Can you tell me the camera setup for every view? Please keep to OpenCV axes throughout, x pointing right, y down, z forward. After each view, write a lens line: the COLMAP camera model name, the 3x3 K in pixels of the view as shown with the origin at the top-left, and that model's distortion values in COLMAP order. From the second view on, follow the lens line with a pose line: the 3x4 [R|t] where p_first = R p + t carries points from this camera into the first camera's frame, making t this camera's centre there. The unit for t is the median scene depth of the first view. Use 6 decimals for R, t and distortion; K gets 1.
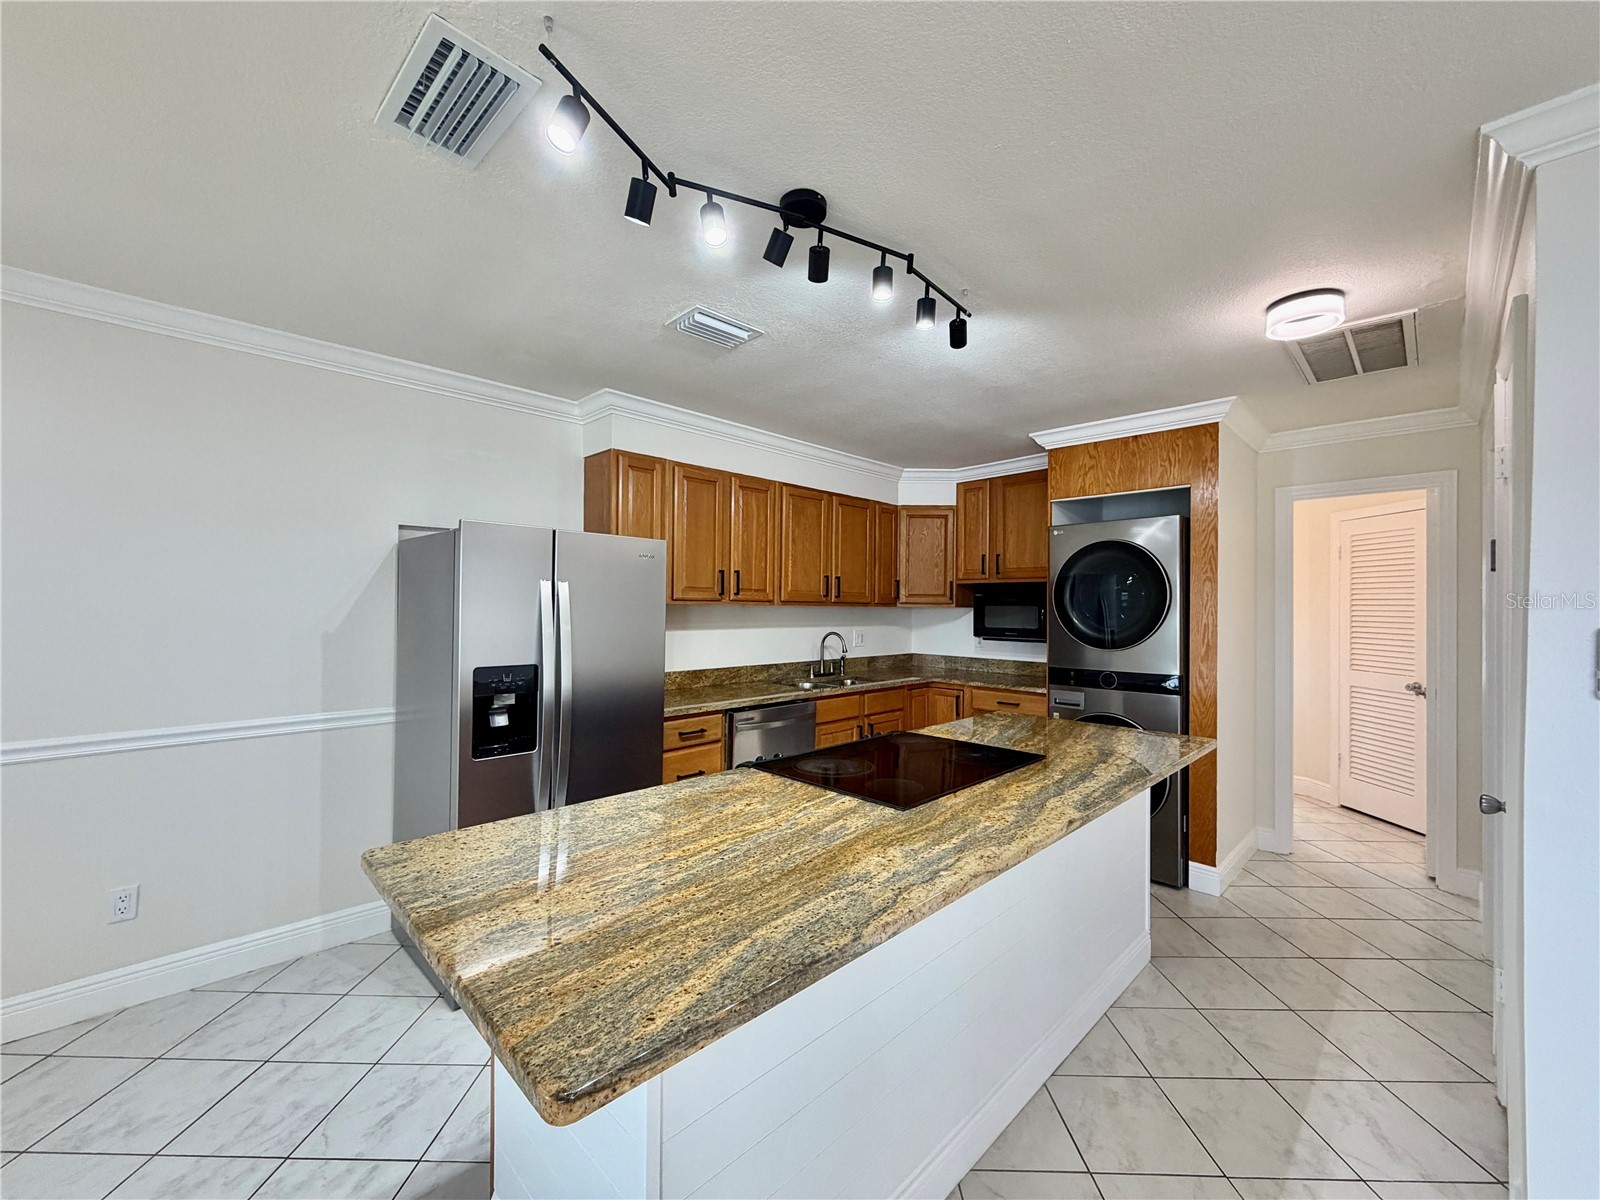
lens RADIAL K [[639.1, 0, 798.5], [0, 639.1, 603.7], [0, 0, 1]] dist [0.000000, 0.000233]
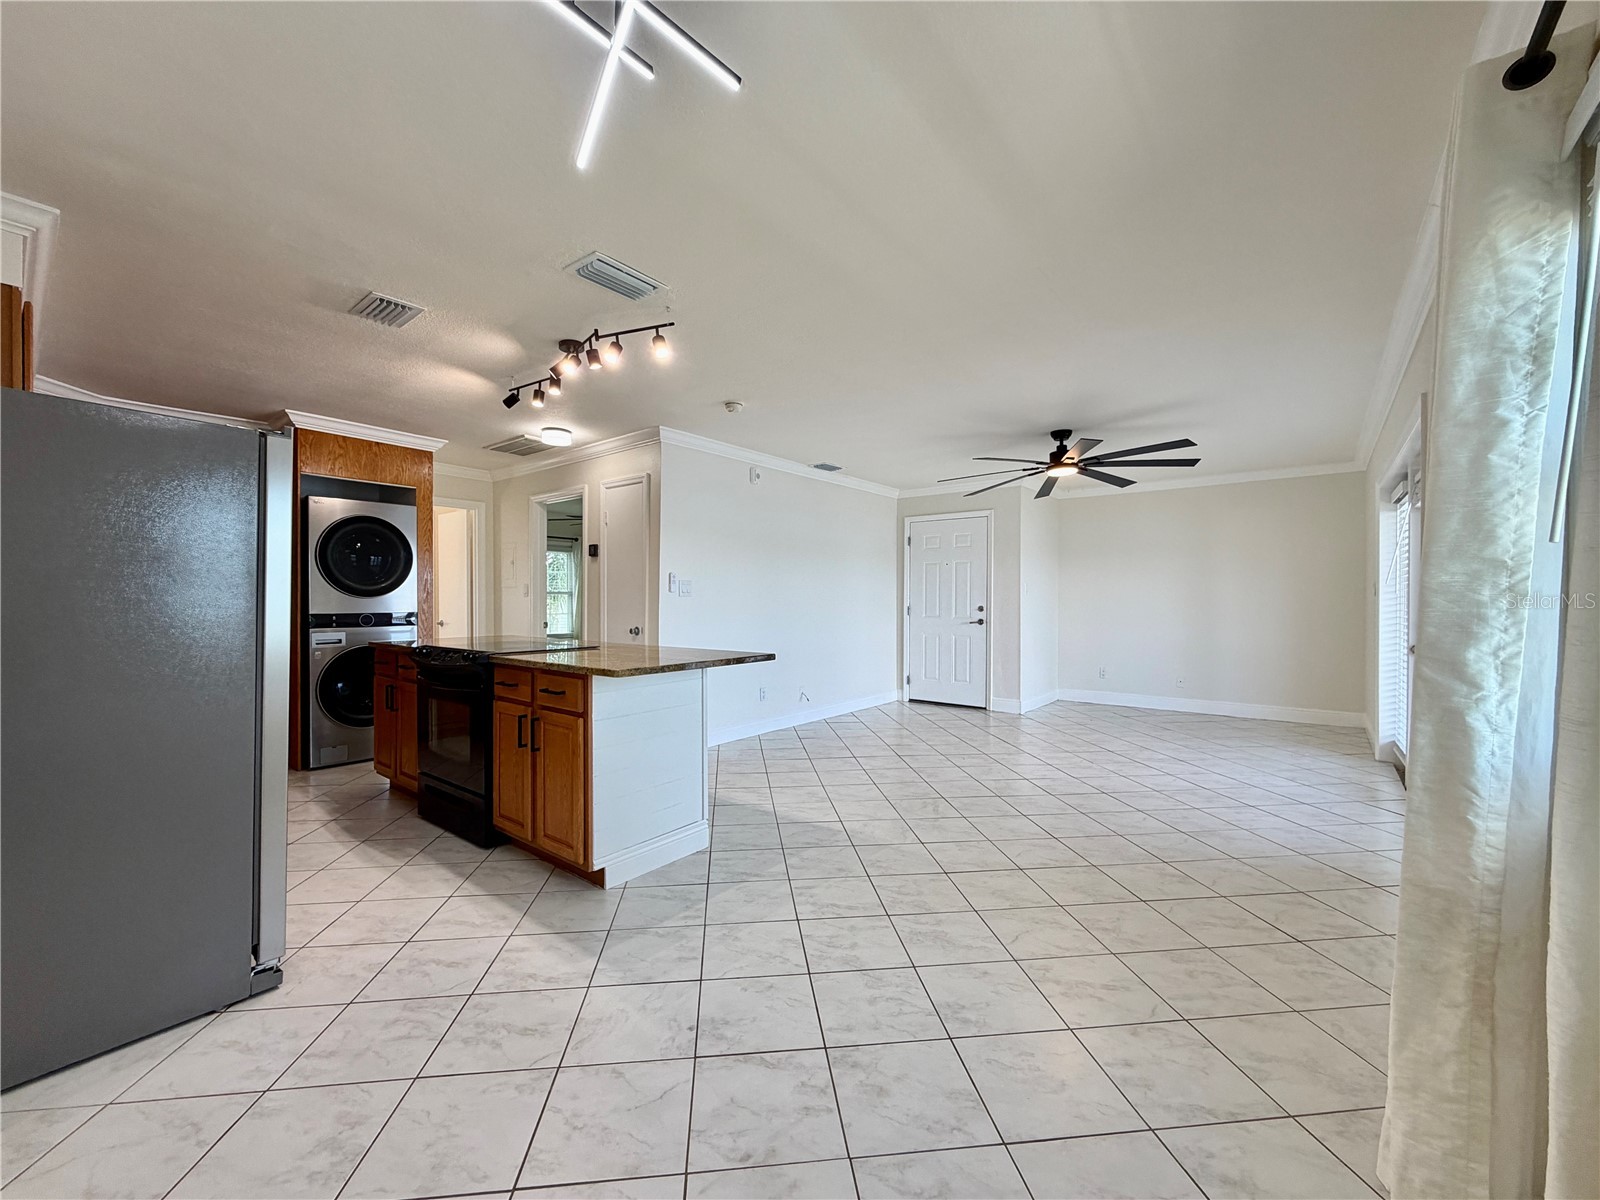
lens RADIAL K [[639.1, 0, 796.2], [0, 639.1, 600.9], [0, 0, 1]] dist [0.000000, 0.000233]
pose [[-0.111684, -0.010101, 0.993692, -0.935952], [-0.006702, 0.999933, 0.009411, 0.059917], [-0.993721, -0.005609, -0.111745, 0.252007]]
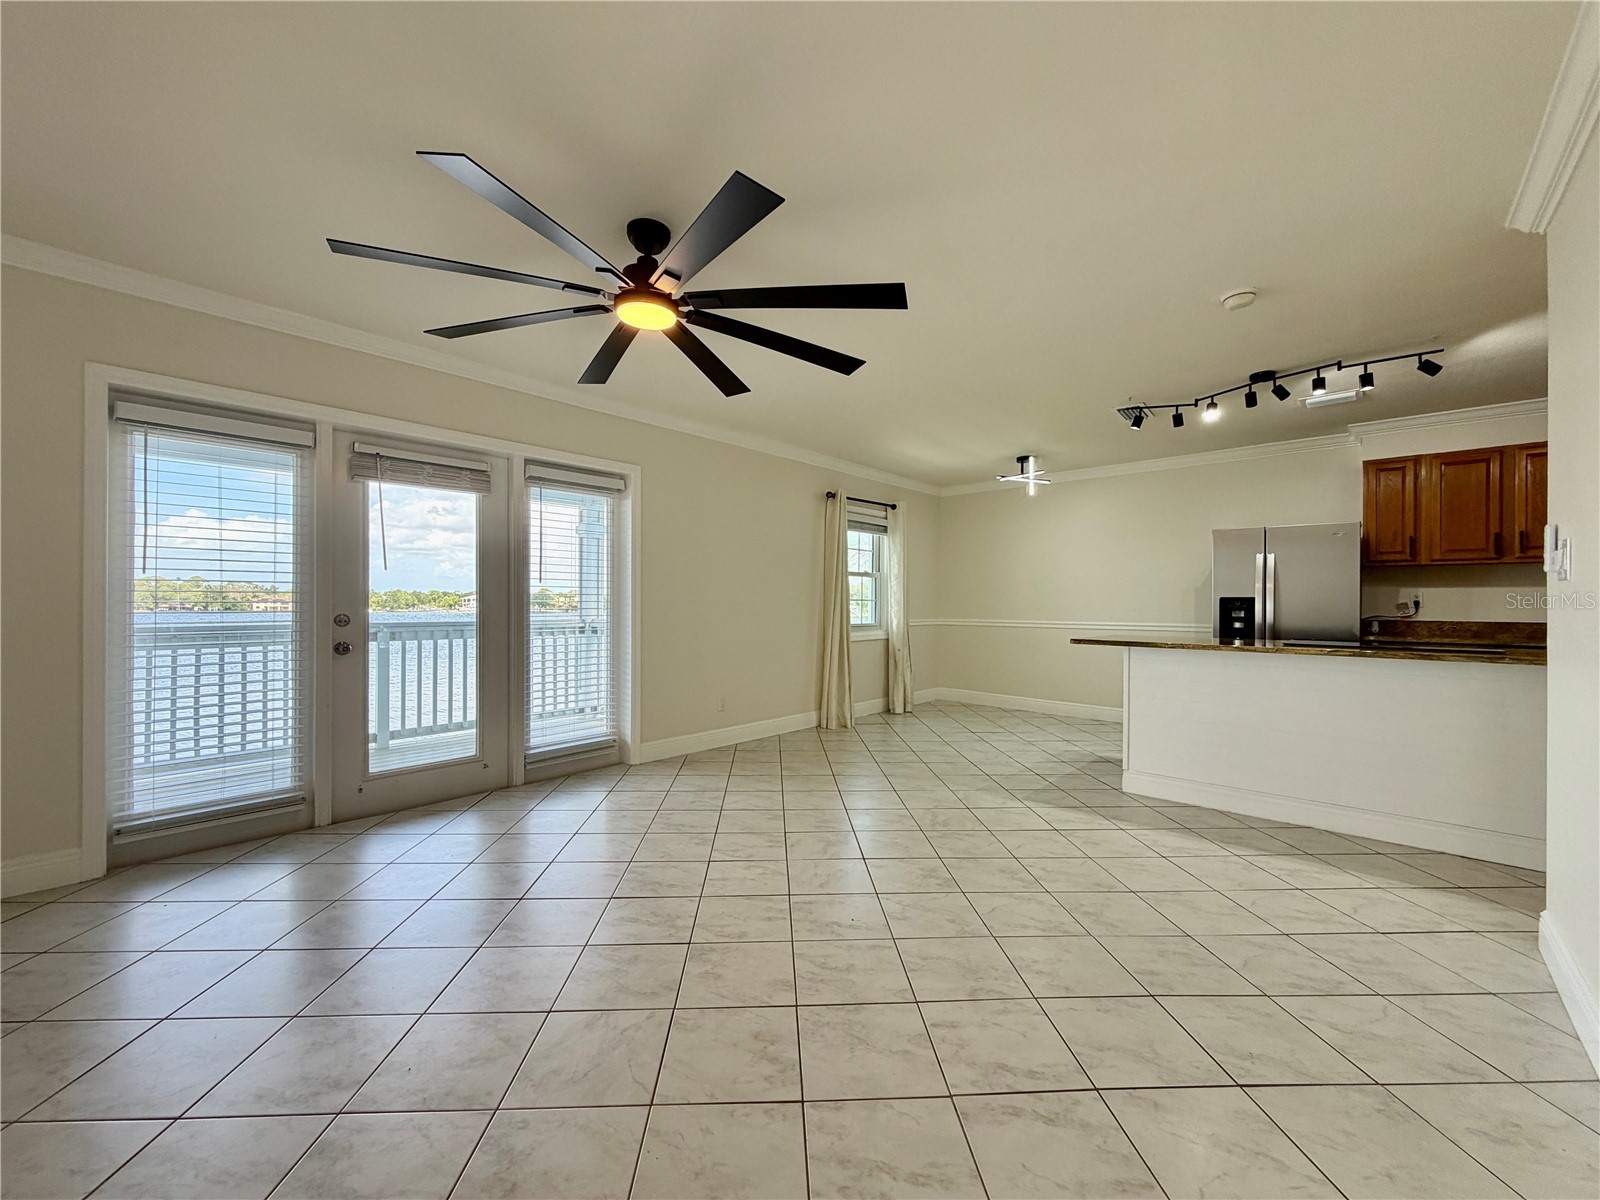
lens RADIAL K [[639.1, 0, 797.1], [0, 639.1, 602.9], [0, 0, 1]] dist [0.000000, 0.000233]
pose [[0.051909, -0.010186, -0.998600, 1.002627], [-0.000811, 0.999947, -0.010242, 0.090723], [0.998651, 0.001341, 0.051898, -0.342309]]
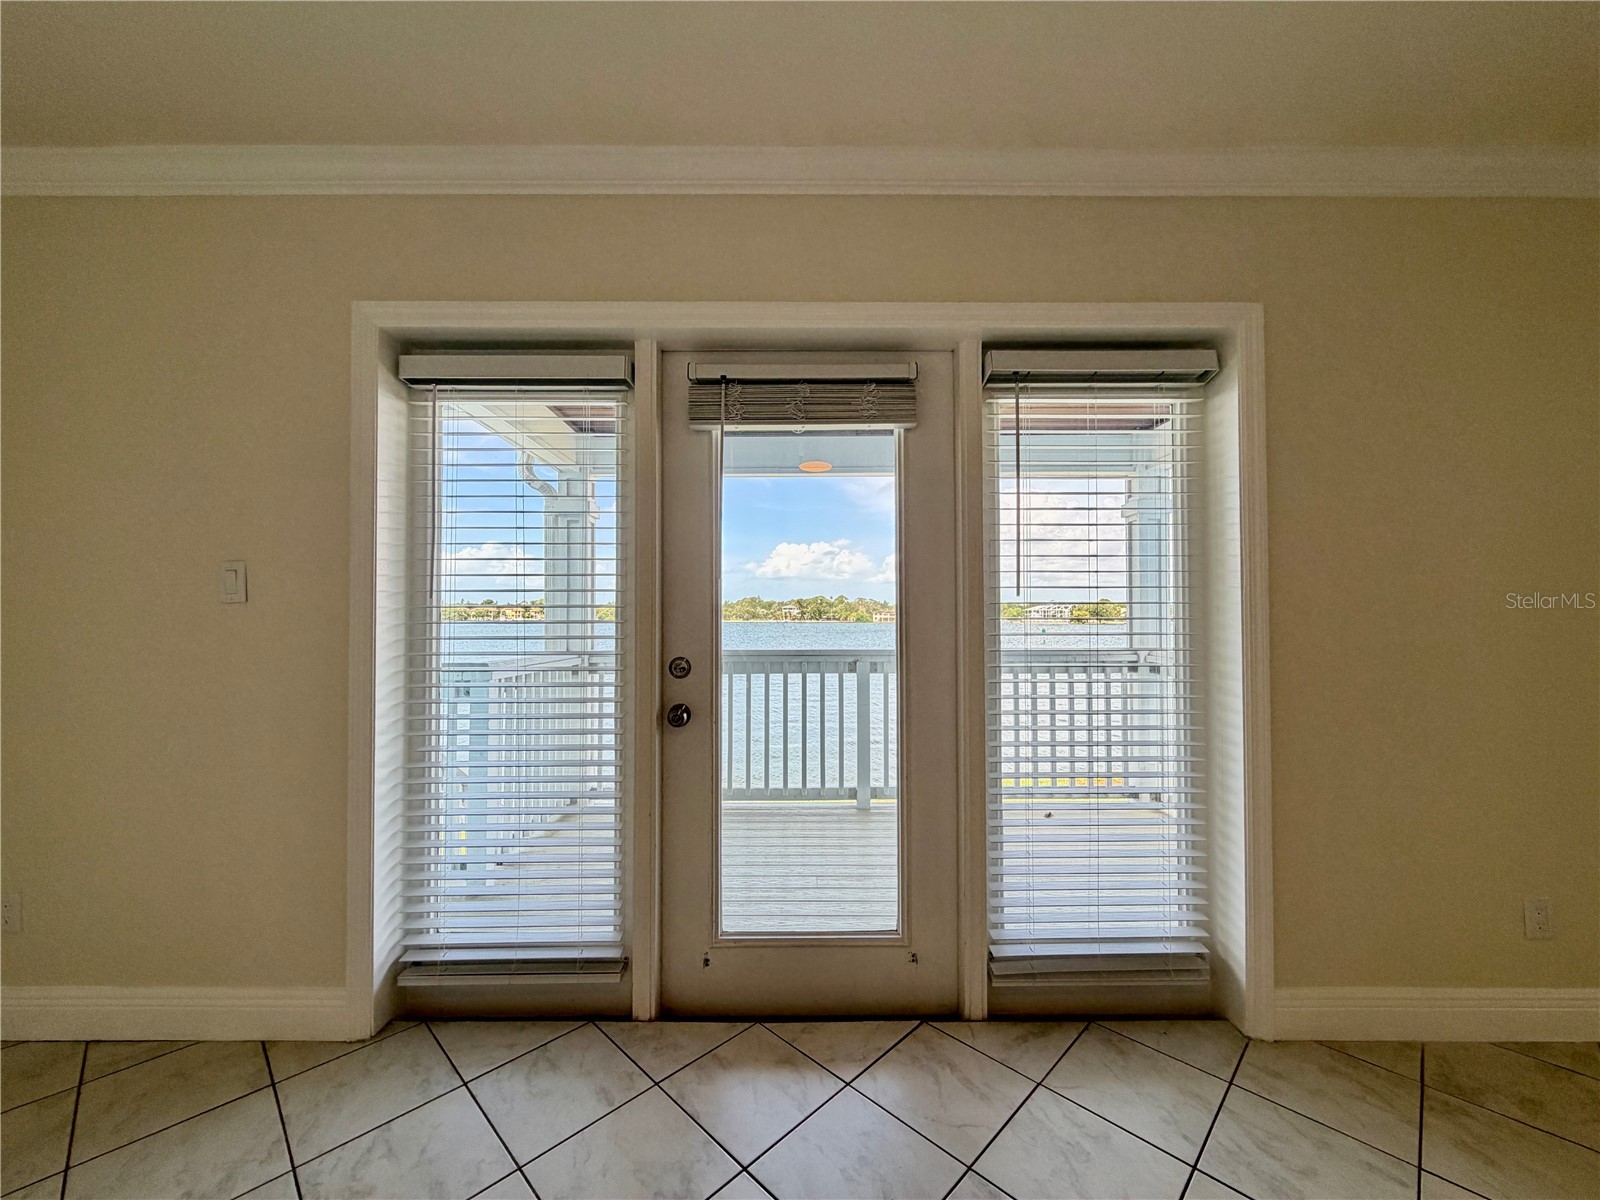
lens RADIAL K [[639.1, 0, 796.5], [0, 639.1, 602.8], [0, 0, 1]] dist [0.000000, 0.000233]
pose [[-0.698801, -0.021821, -0.714983, 0.364521], [-0.005246, 0.999664, -0.025382, 0.064841], [0.715297, -0.013986, -0.698681, -0.495733]]
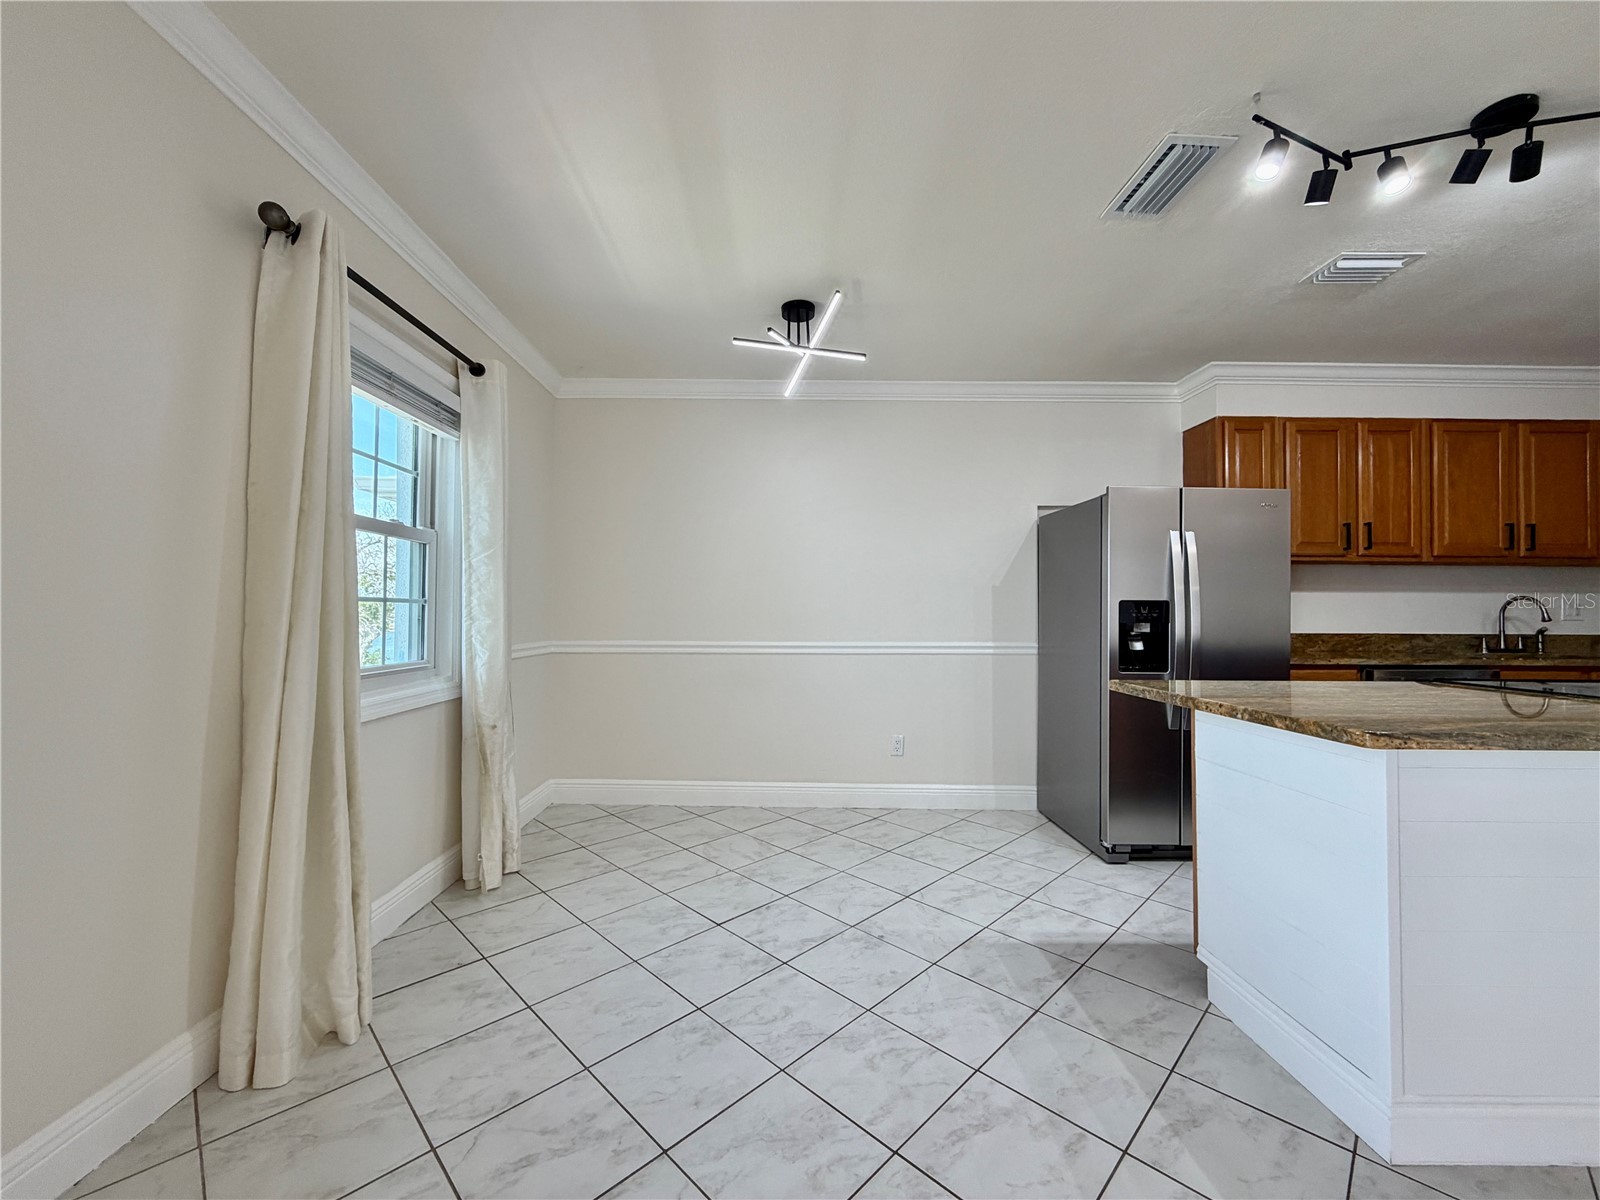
lens RADIAL K [[639.1, 0, 797.7], [0, 639.1, 602.0], [0, 0, 1]] dist [0.000000, 0.000233]
pose [[0.717879, -0.017317, -0.695952, -0.049434], [0.003577, 0.999769, -0.021188, 0.081809], [0.696158, 0.012721, 0.717775, -0.238190]]
